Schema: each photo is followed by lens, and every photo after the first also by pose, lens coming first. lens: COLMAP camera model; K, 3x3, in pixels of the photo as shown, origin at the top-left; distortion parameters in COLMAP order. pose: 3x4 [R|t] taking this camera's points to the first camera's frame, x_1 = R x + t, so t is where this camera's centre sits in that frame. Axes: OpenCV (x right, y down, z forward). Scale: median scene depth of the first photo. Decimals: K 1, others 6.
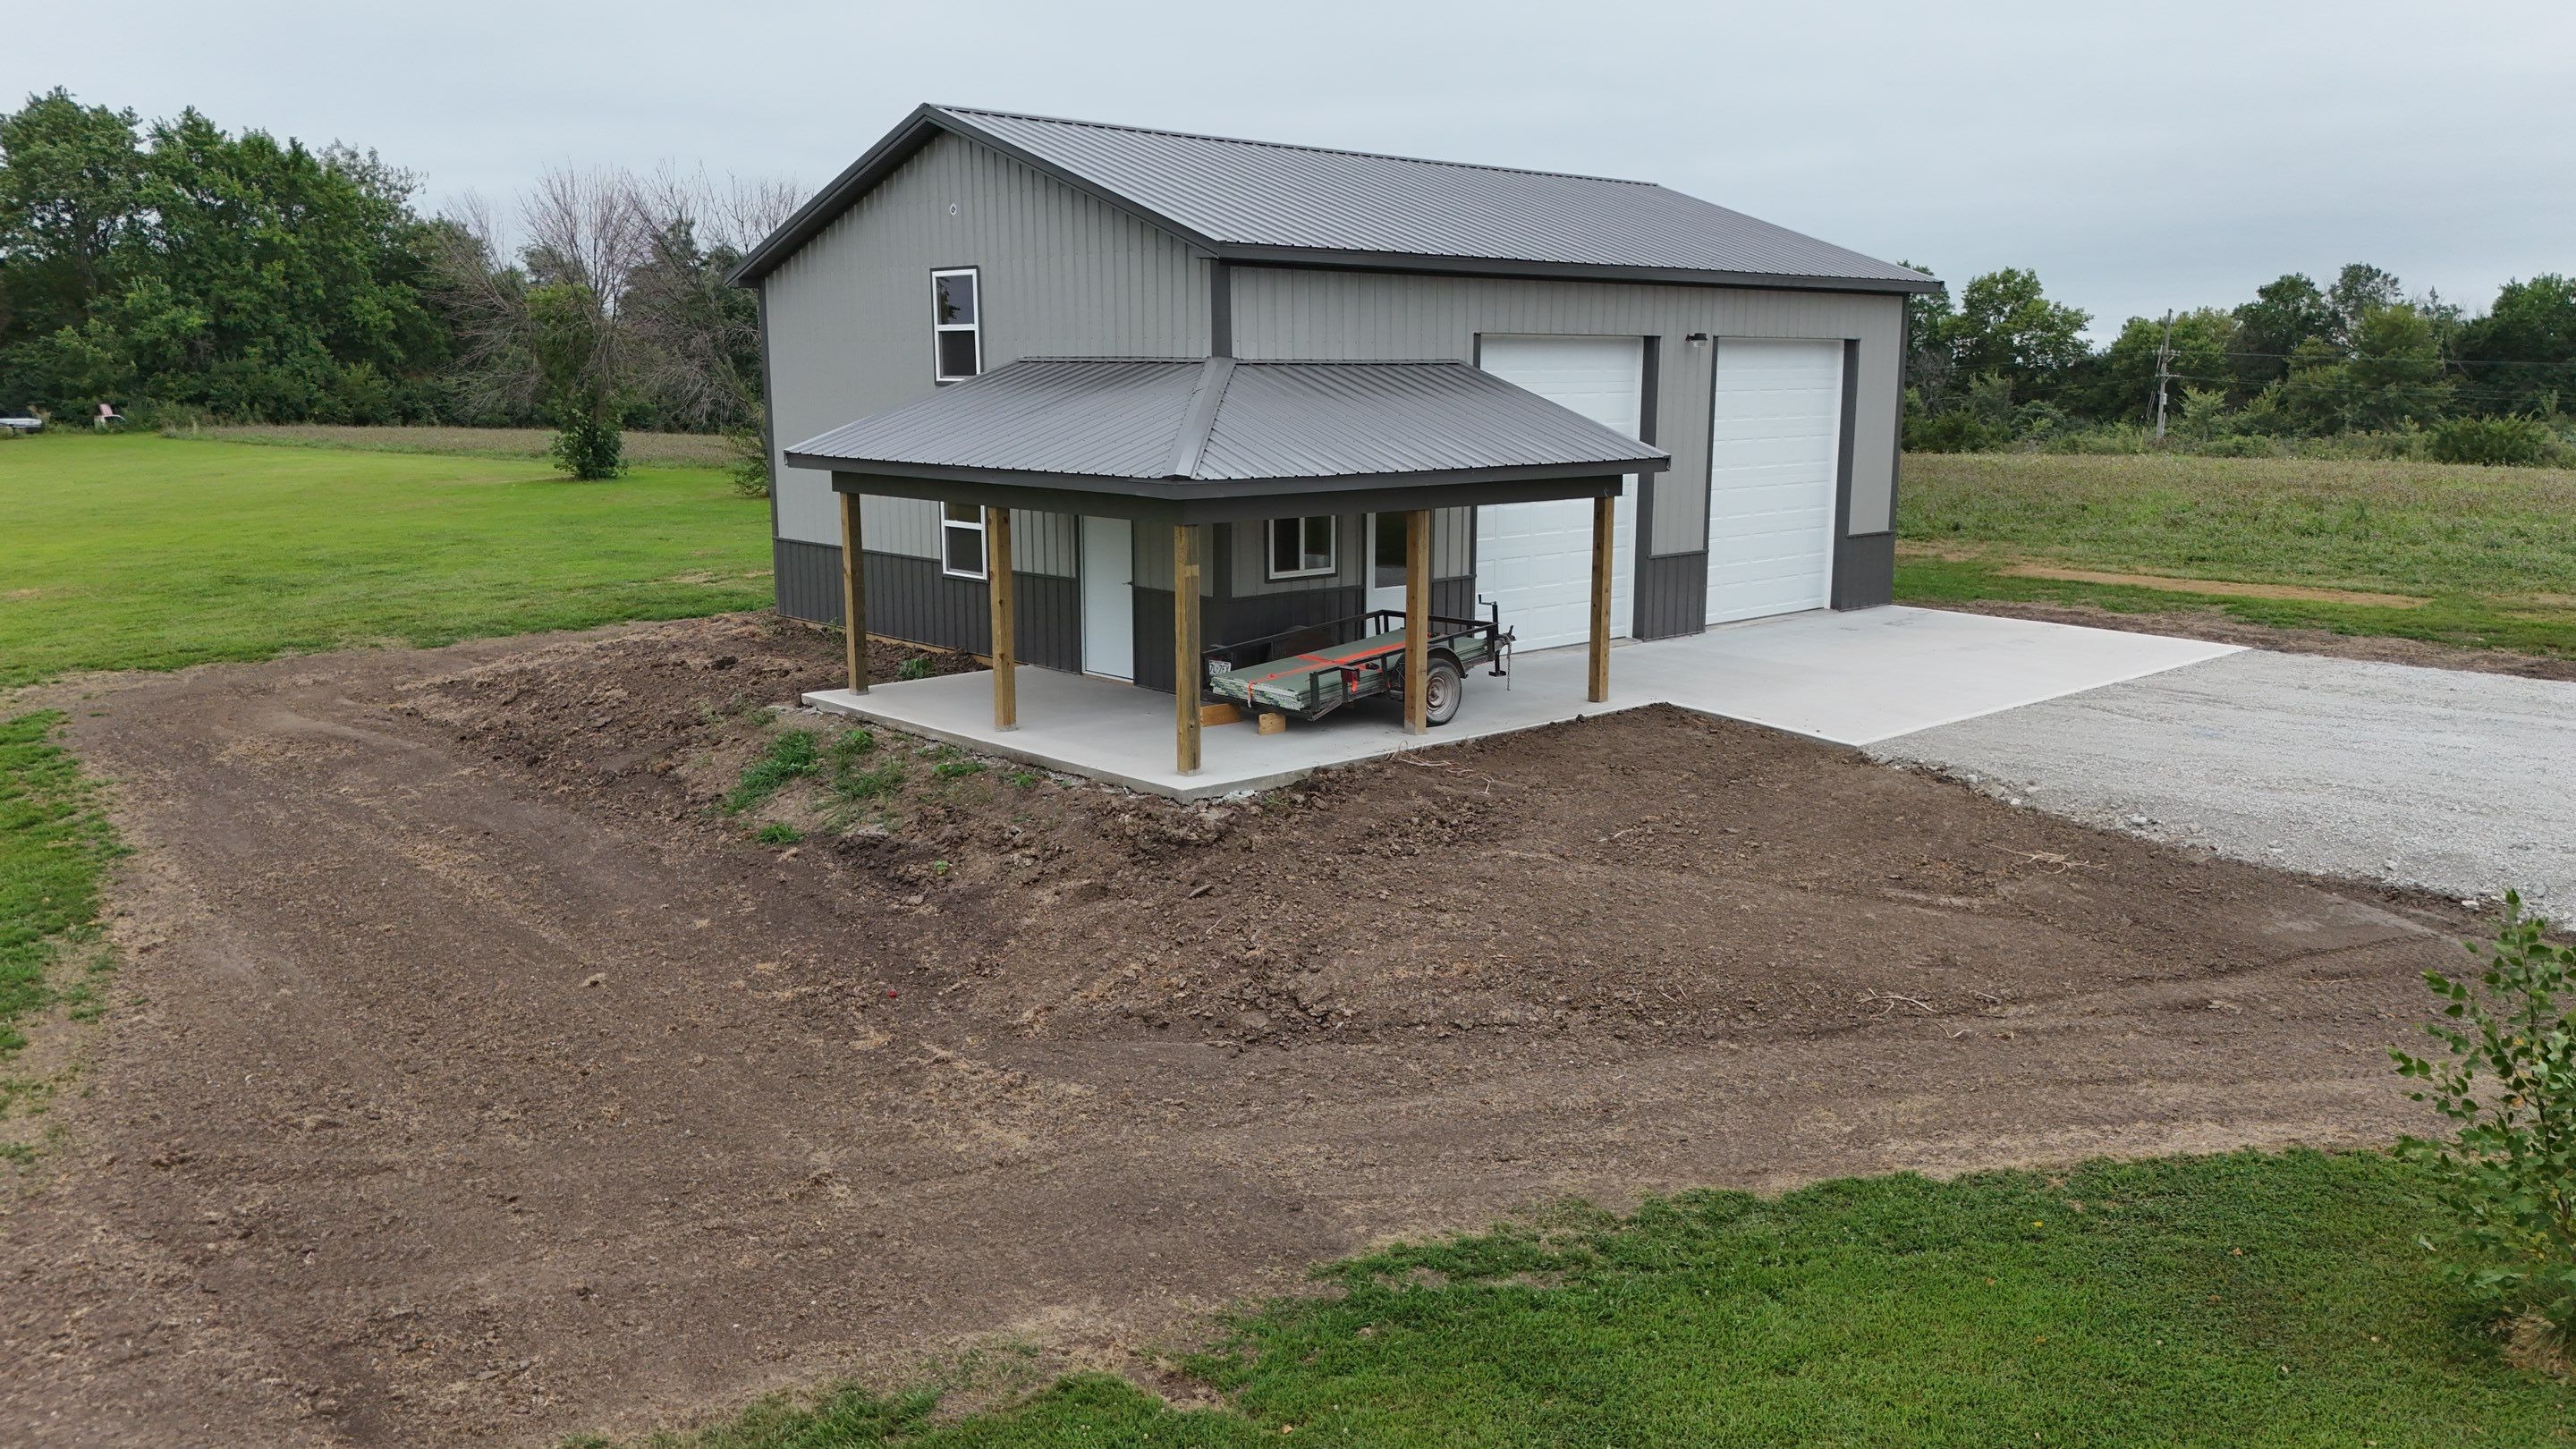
lens RADIAL K [[1881.5, 0, 1288.0], [0, 1881.5, 724.5], [0, 0, 1]] dist [0.090502, -0.090797]
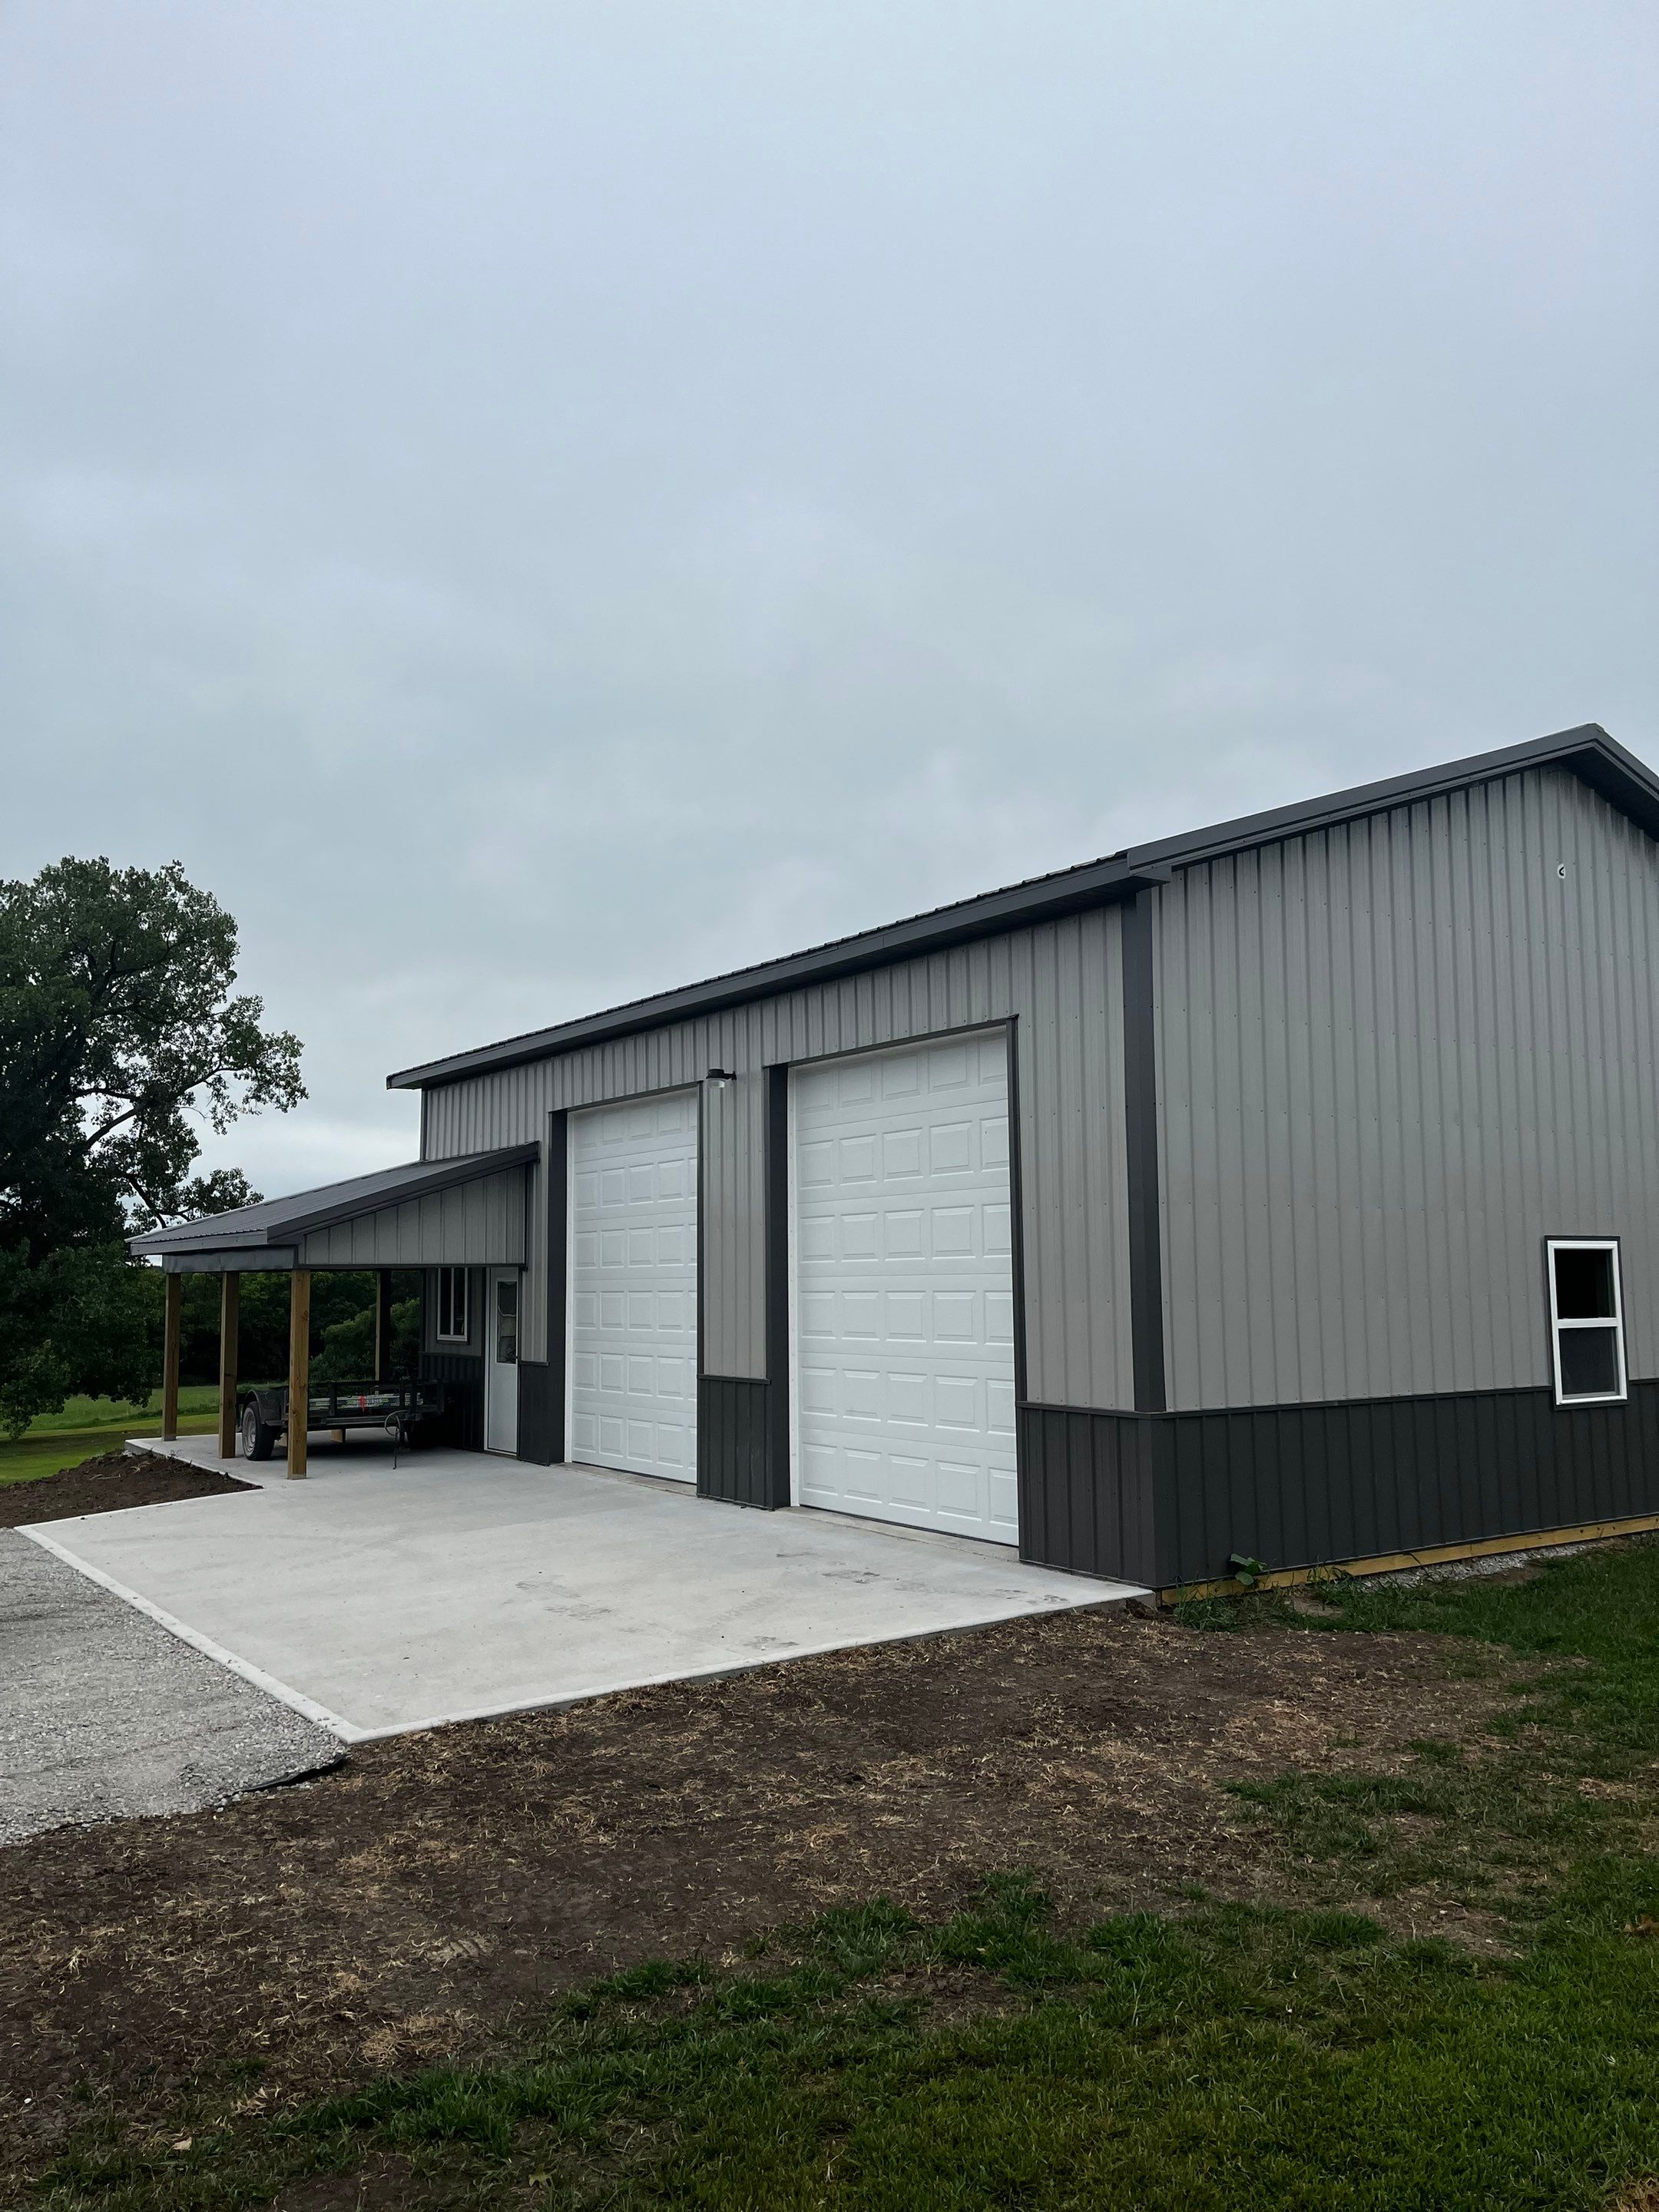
lens RADIAL K [[1640.3, 0, 831.1], [0, 1640.3, 1137.0], [0, 0, 1]] dist [0.070646, 0.000218]
pose [[-0.136504, -0.085400, -0.986952, 0.888301], [-0.169422, 0.983612, -0.061678, -0.162525], [0.976044, 0.158792, -0.148736, 1.234288]]
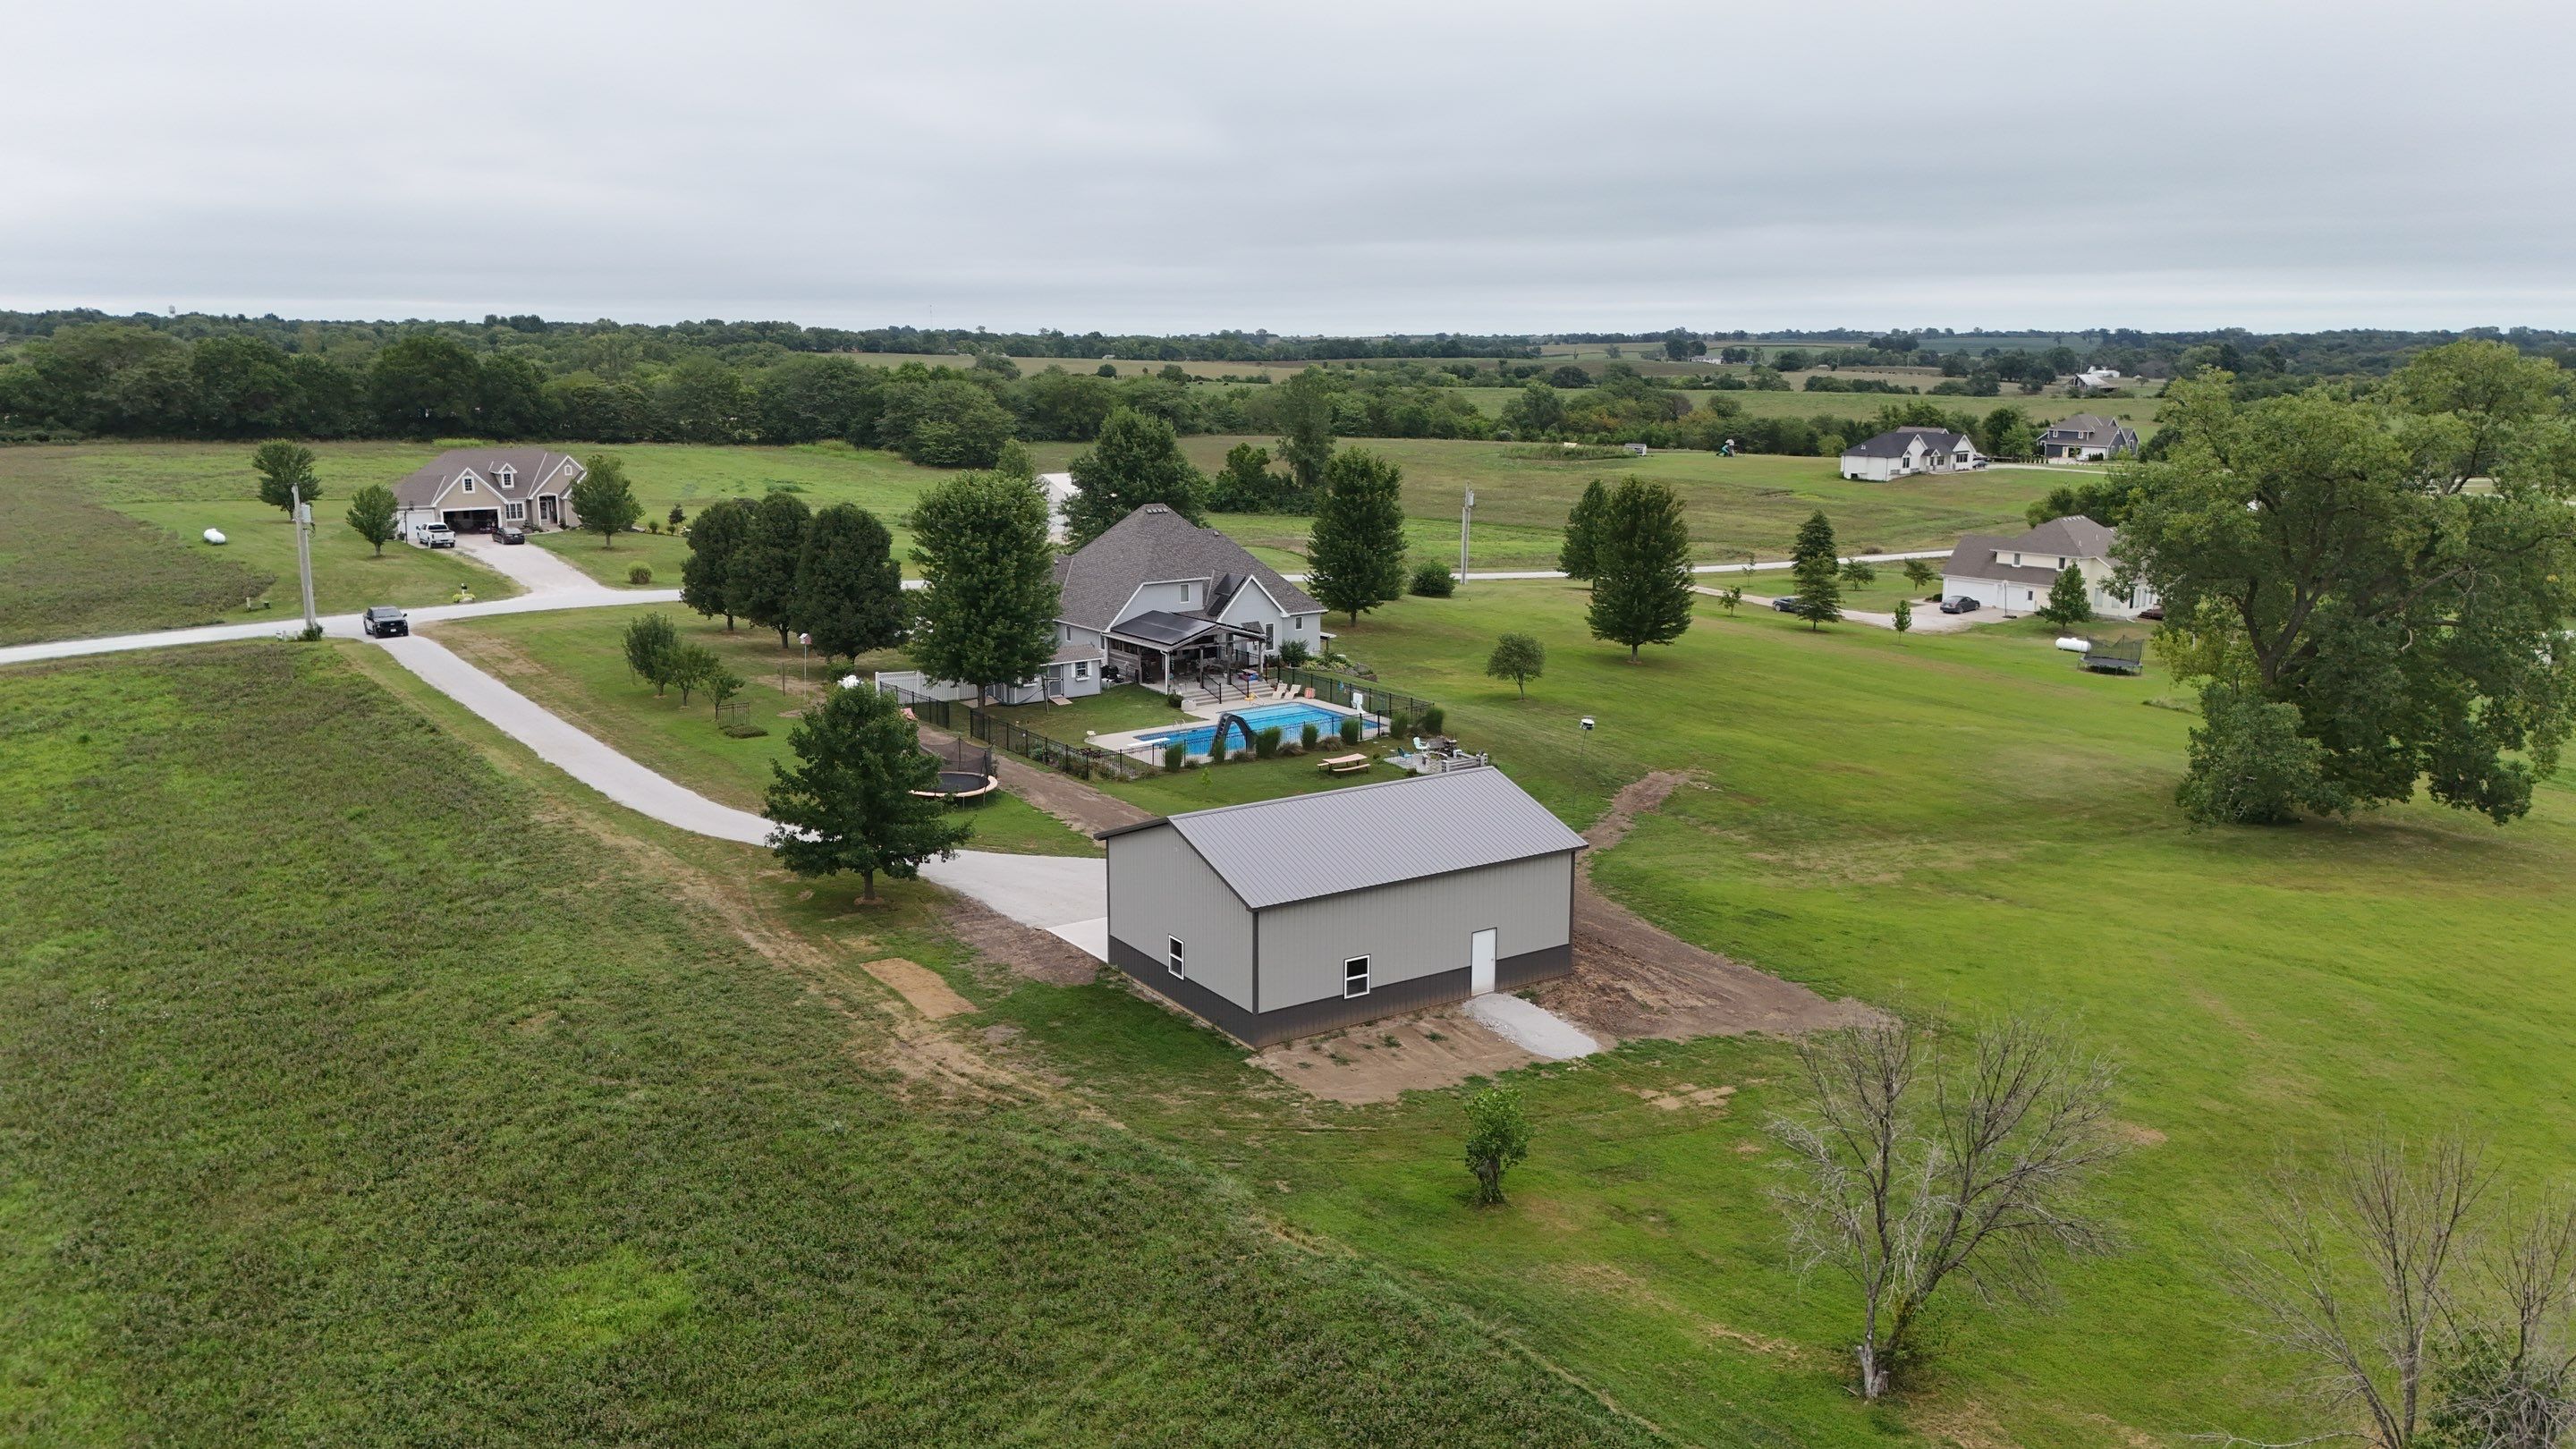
lens RADIAL K [[1881.5, 0, 1288.0], [0, 1881.5, 724.5], [0, 0, 1]] dist [0.090502, -0.090797]
pose [[-0.989315, -0.032145, 0.142209, -0.295056], [0.024106, 0.925905, 0.376988, -1.553370], [-0.143790, 0.376388, -0.915236, 3.830204]]
